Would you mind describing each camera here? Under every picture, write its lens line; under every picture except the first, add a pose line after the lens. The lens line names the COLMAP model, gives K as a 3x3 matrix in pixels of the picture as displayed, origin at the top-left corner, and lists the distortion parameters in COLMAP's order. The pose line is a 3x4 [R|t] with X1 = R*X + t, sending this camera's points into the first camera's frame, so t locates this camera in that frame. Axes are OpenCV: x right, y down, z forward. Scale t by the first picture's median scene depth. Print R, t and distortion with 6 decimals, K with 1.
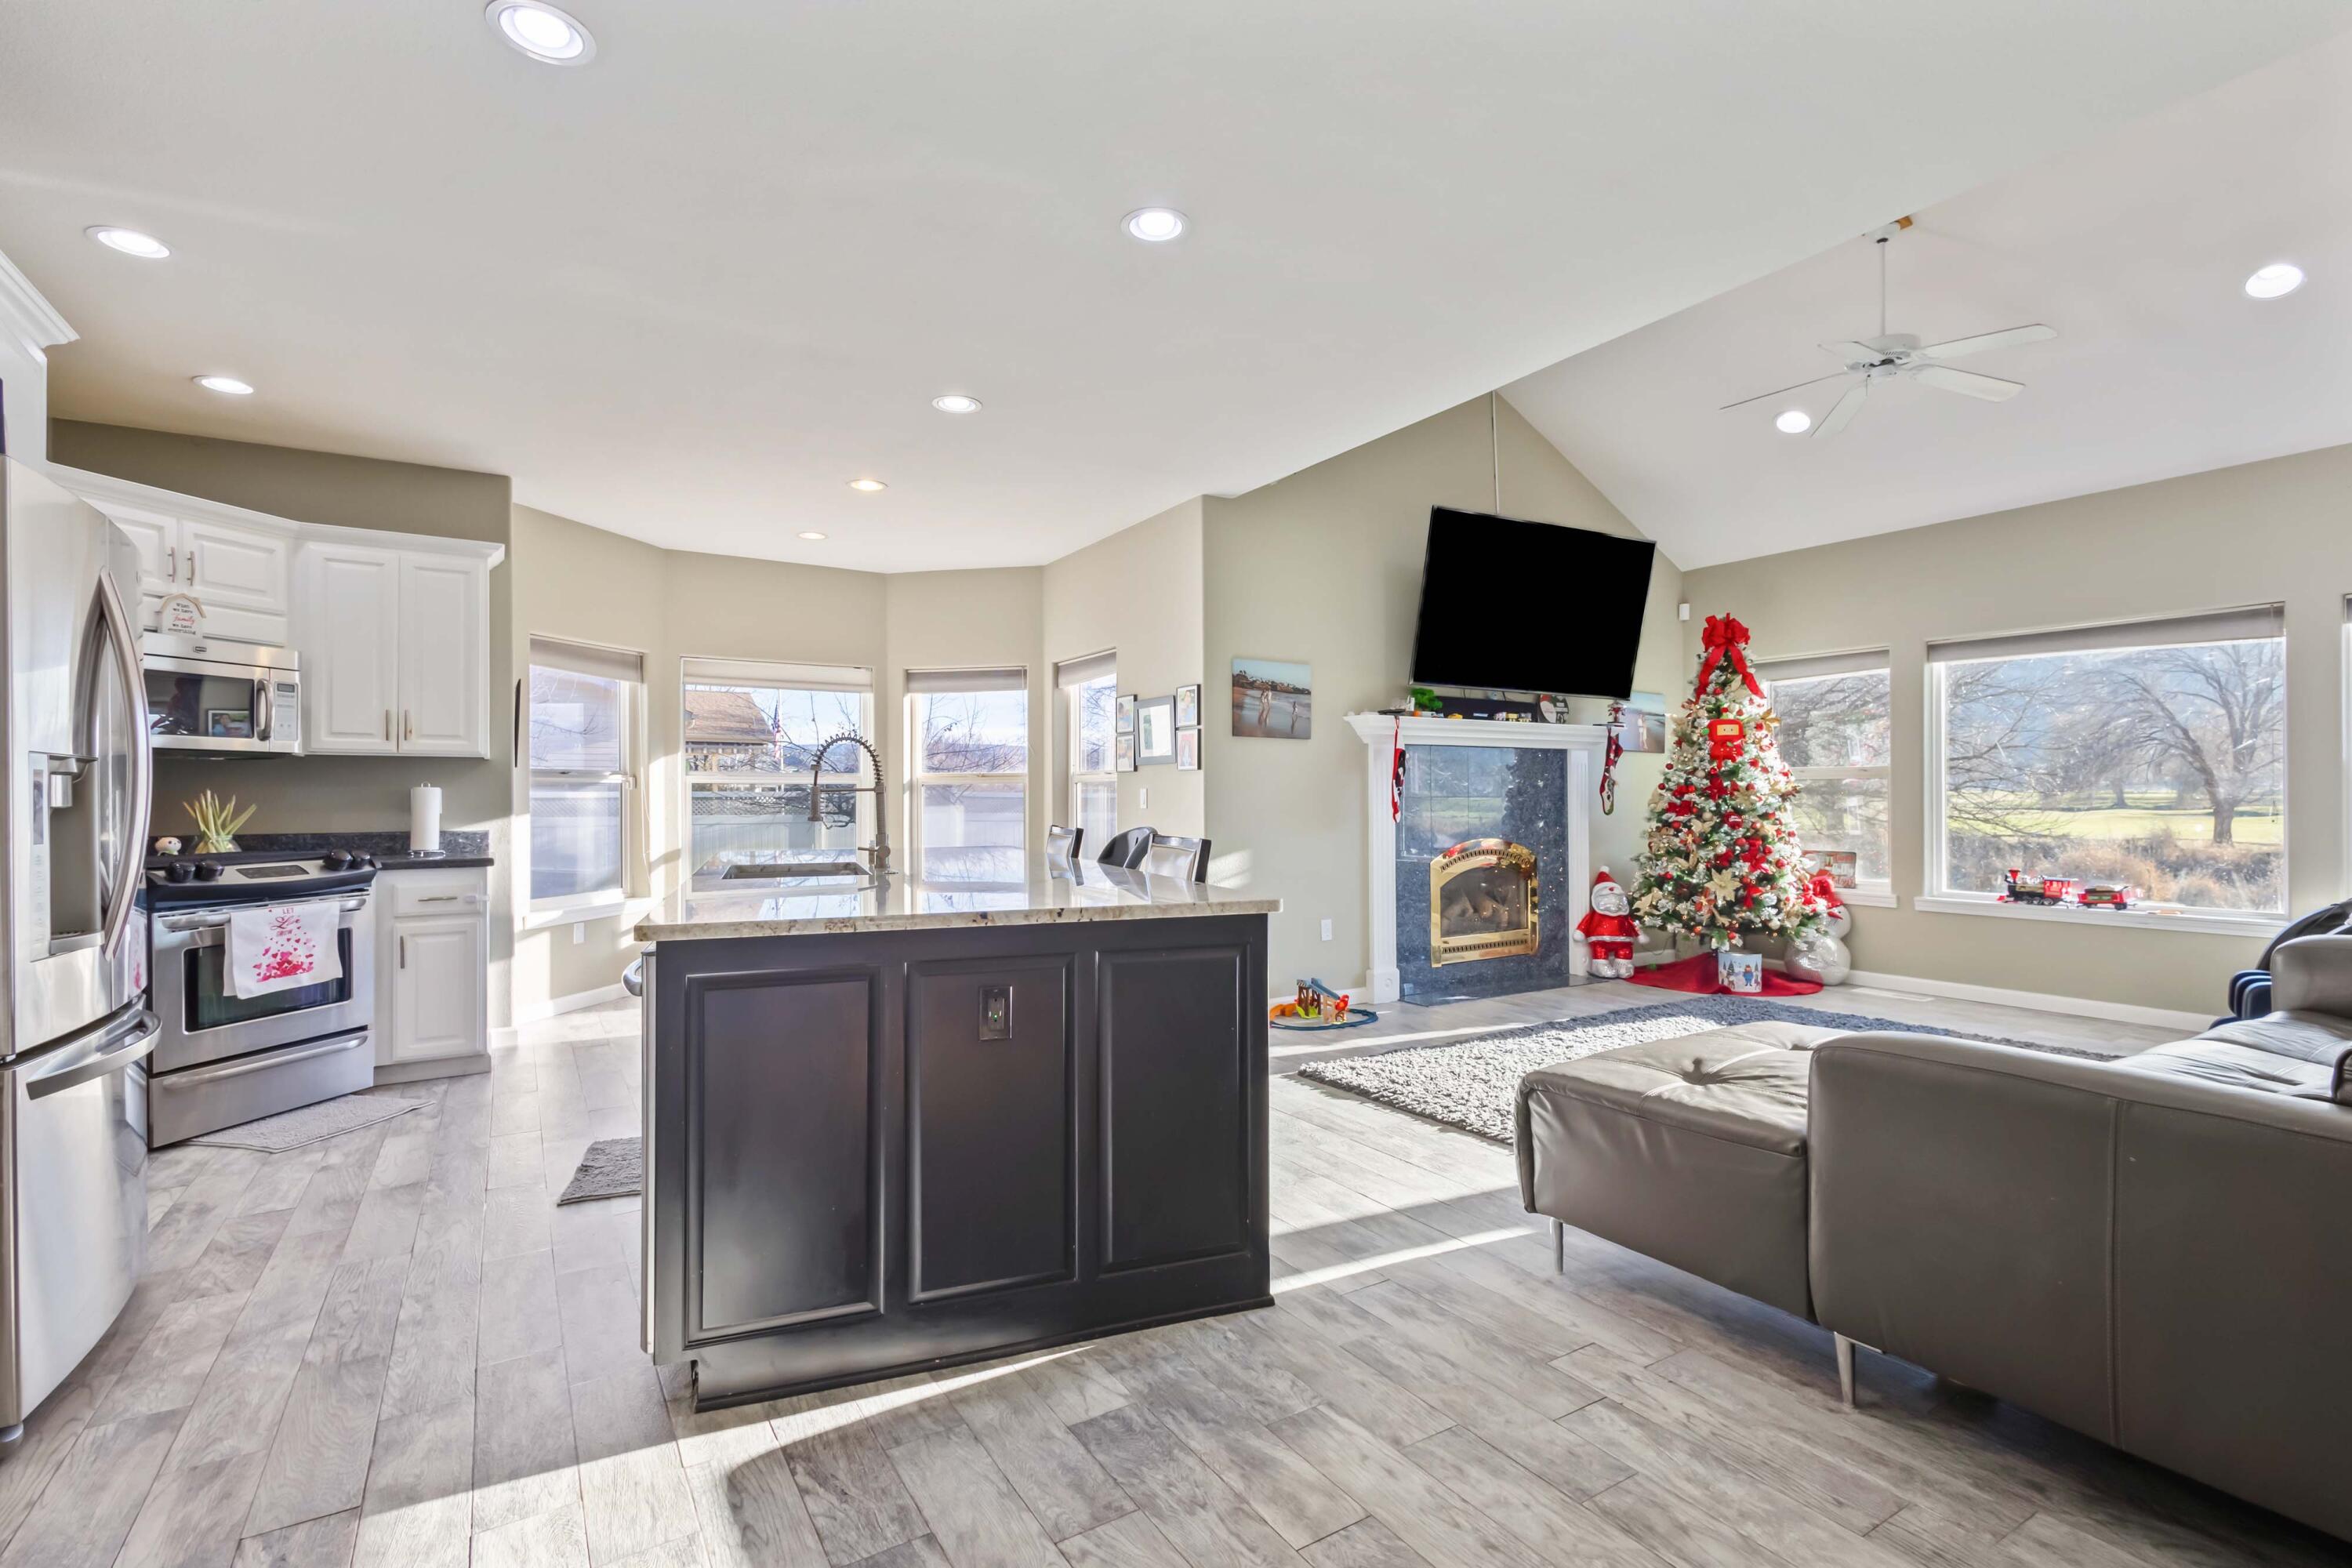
lens RADIAL K [[1074.6, 0, 1173.5], [0, 1074.6, 793.1], [0, 0, 1]] dist [0.012797, -0.003096]
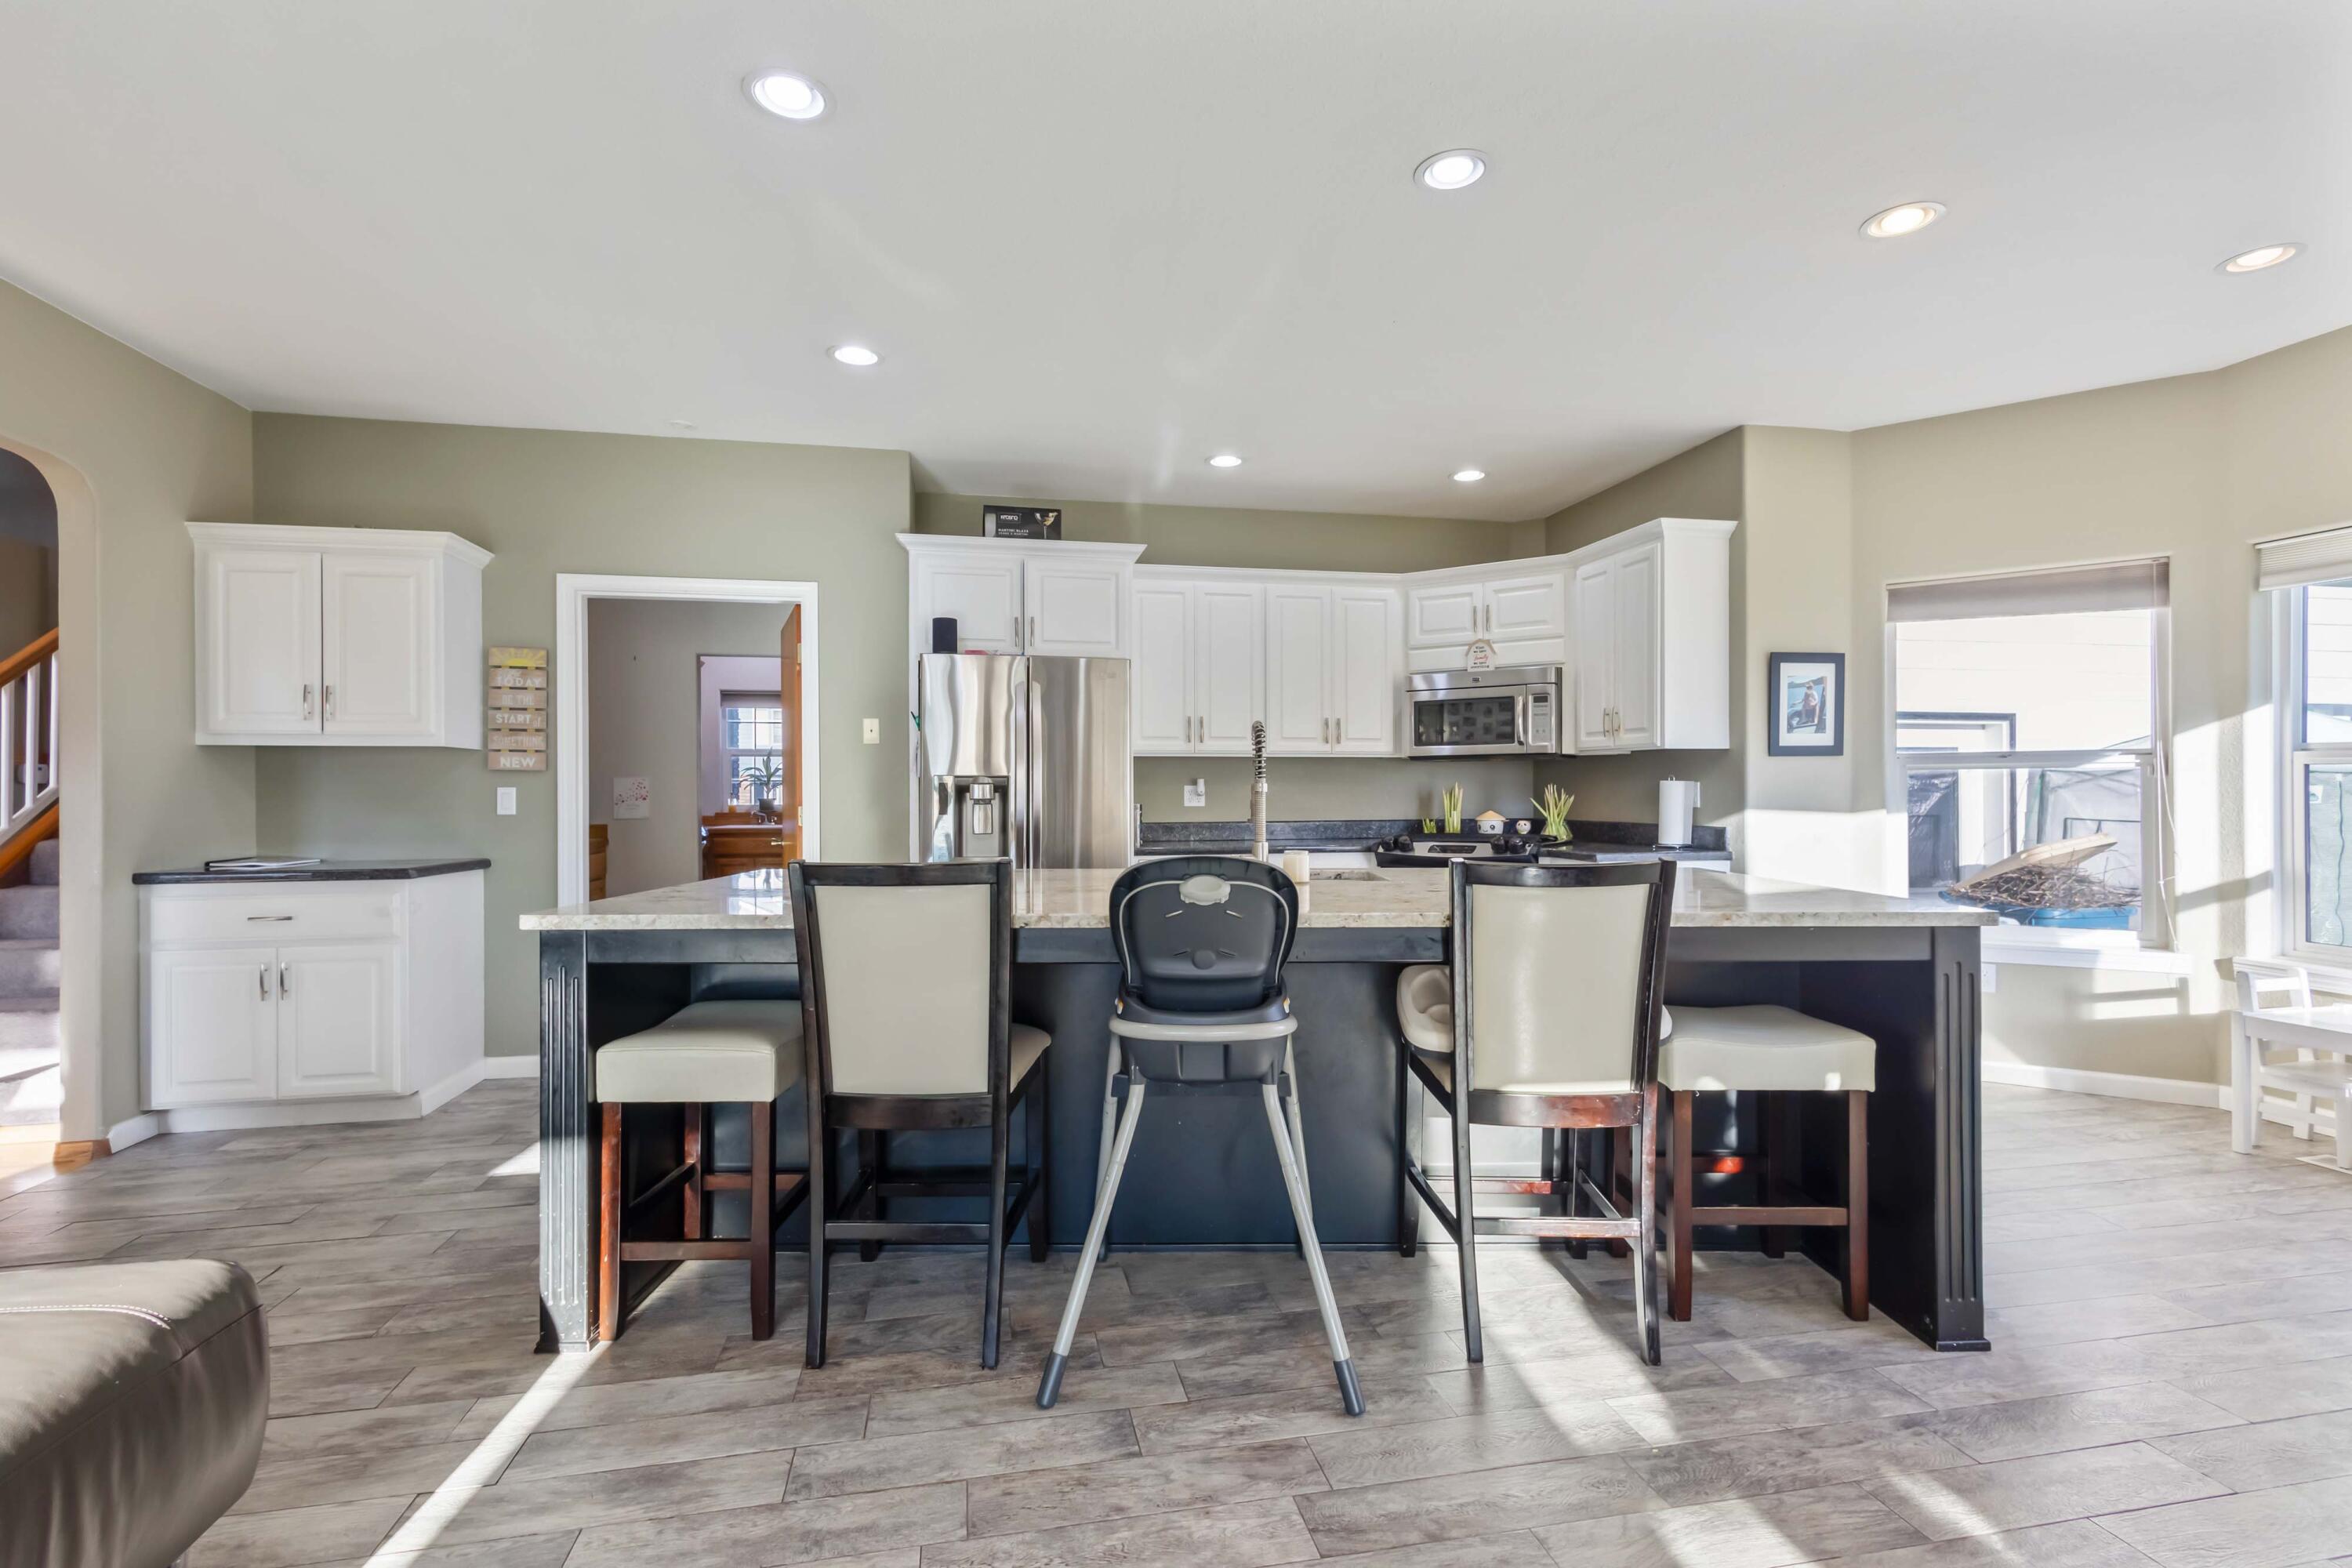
lens RADIAL K [[1074.6, 0, 1176.1], [0, 1074.6, 790.6], [0, 0, 1]] dist [0.012797, -0.003096]
pose [[-0.336088, 0.004260, -0.941821, 0.459212], [0.007347, 0.999971, 0.001902, -0.001640], [0.941802, -0.006280, -0.336110, 1.080309]]
